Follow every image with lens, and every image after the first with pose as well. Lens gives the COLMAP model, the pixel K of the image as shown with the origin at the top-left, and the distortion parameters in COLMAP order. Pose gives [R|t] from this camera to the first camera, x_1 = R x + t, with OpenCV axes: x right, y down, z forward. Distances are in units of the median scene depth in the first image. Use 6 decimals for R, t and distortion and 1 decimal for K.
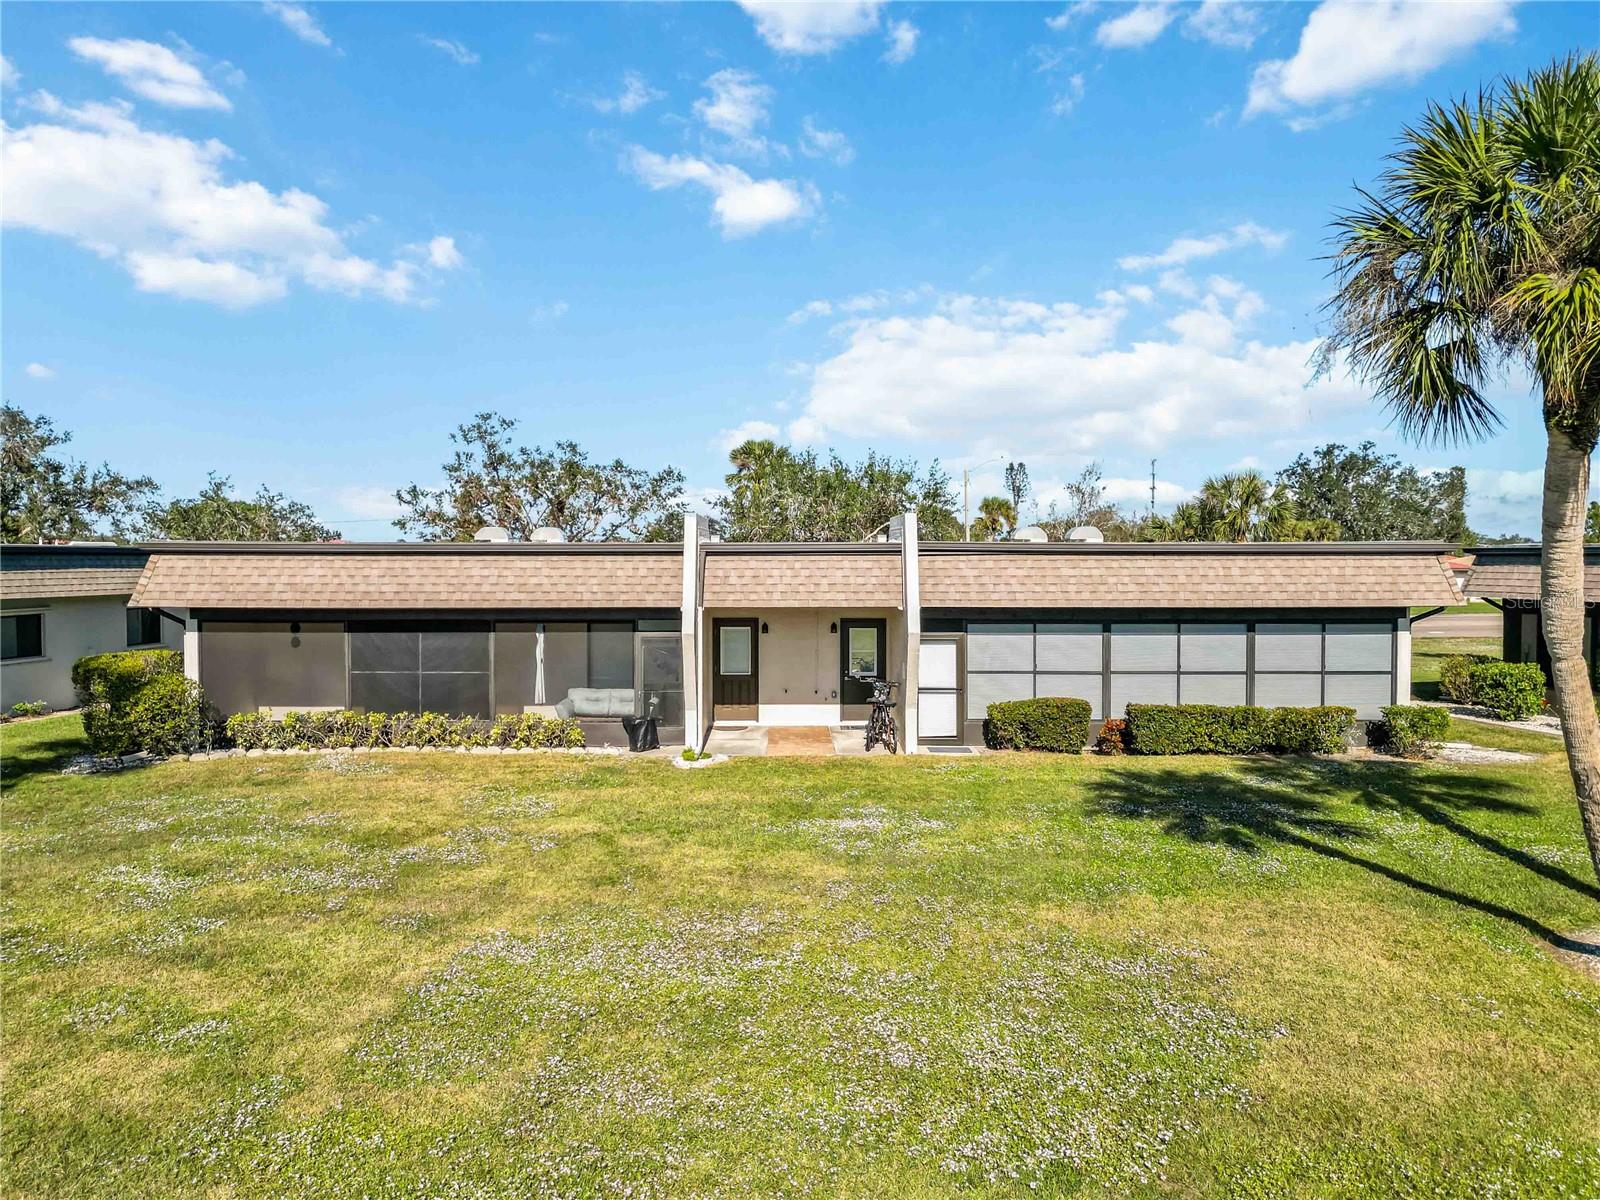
lens RADIAL K [[1126.6, 0, 798.4], [0, 1126.6, 600.3], [0, 0, 1]] dist [0.047816, -0.032103]
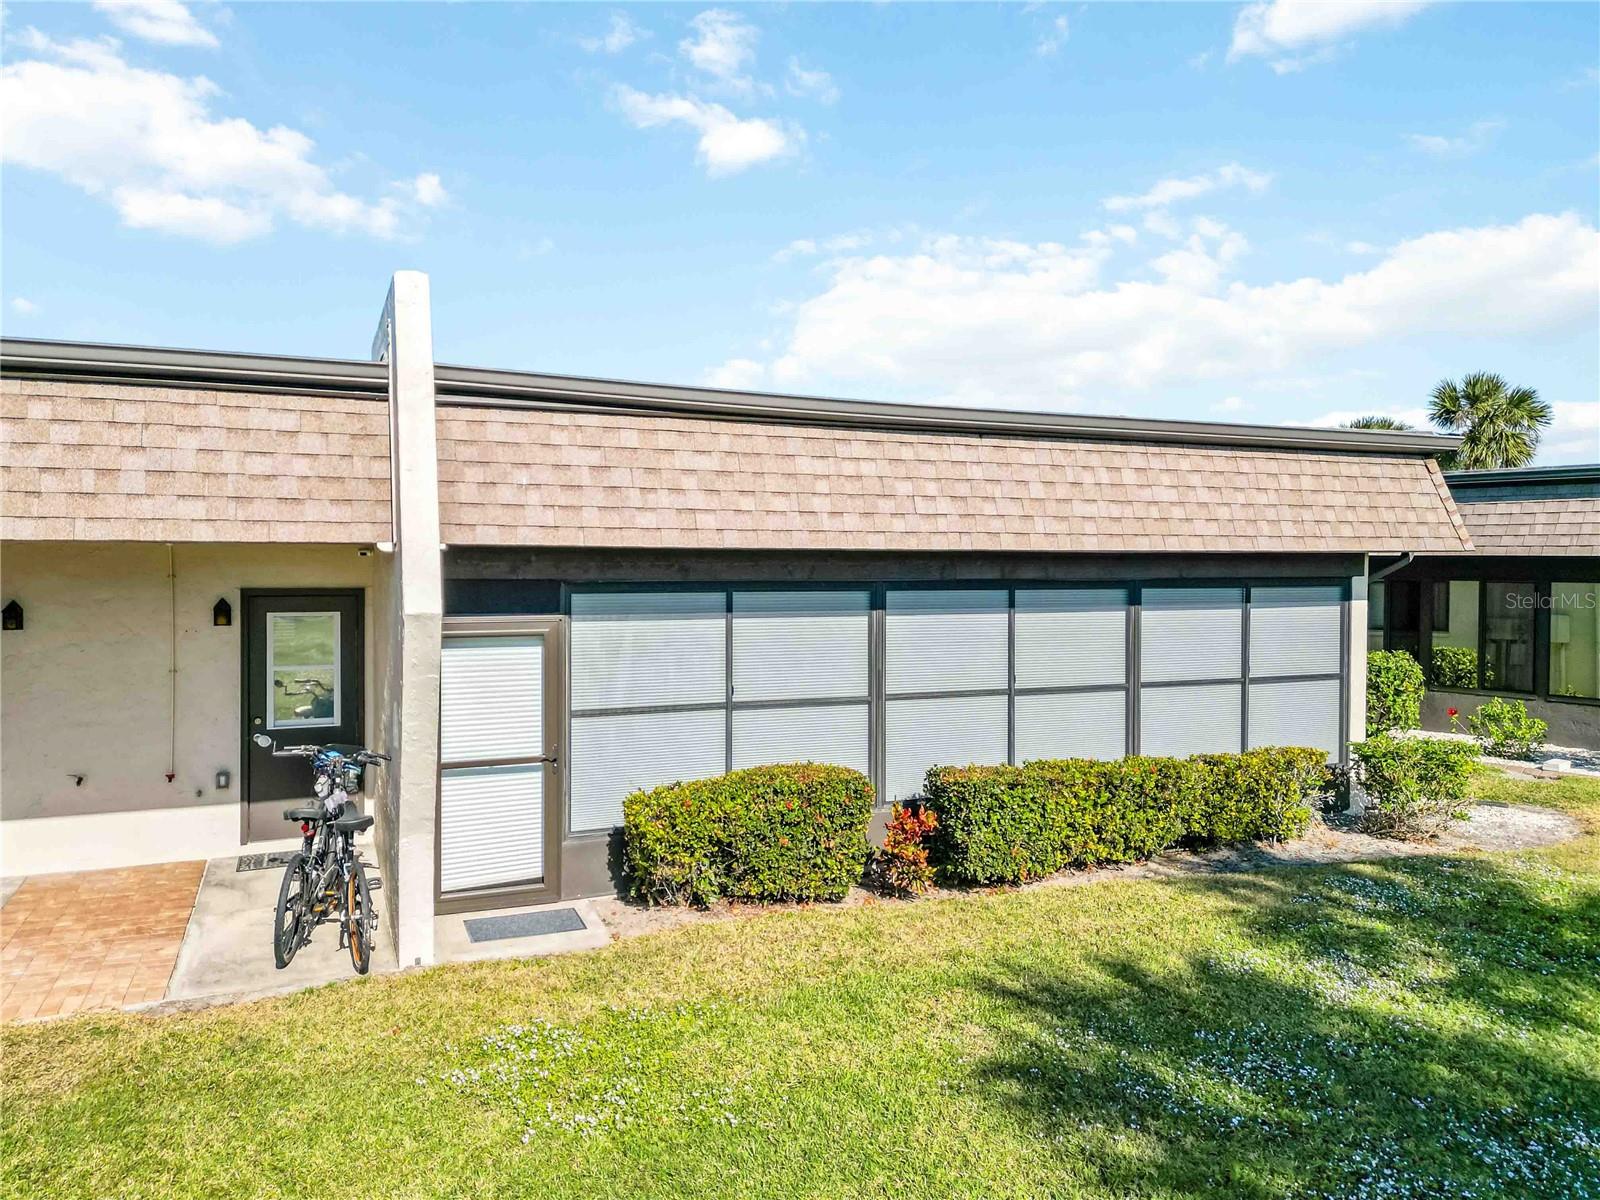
lens RADIAL K [[1126.6, 0, 792.2], [0, 1126.6, 575.9], [0, 0, 1]] dist [0.047816, -0.032103]
pose [[0.919494, -0.002712, 0.393094, 0.067403], [0.009886, 0.999819, -0.016226, 0.022673], [-0.392979, 0.018806, 0.919355, 0.619100]]
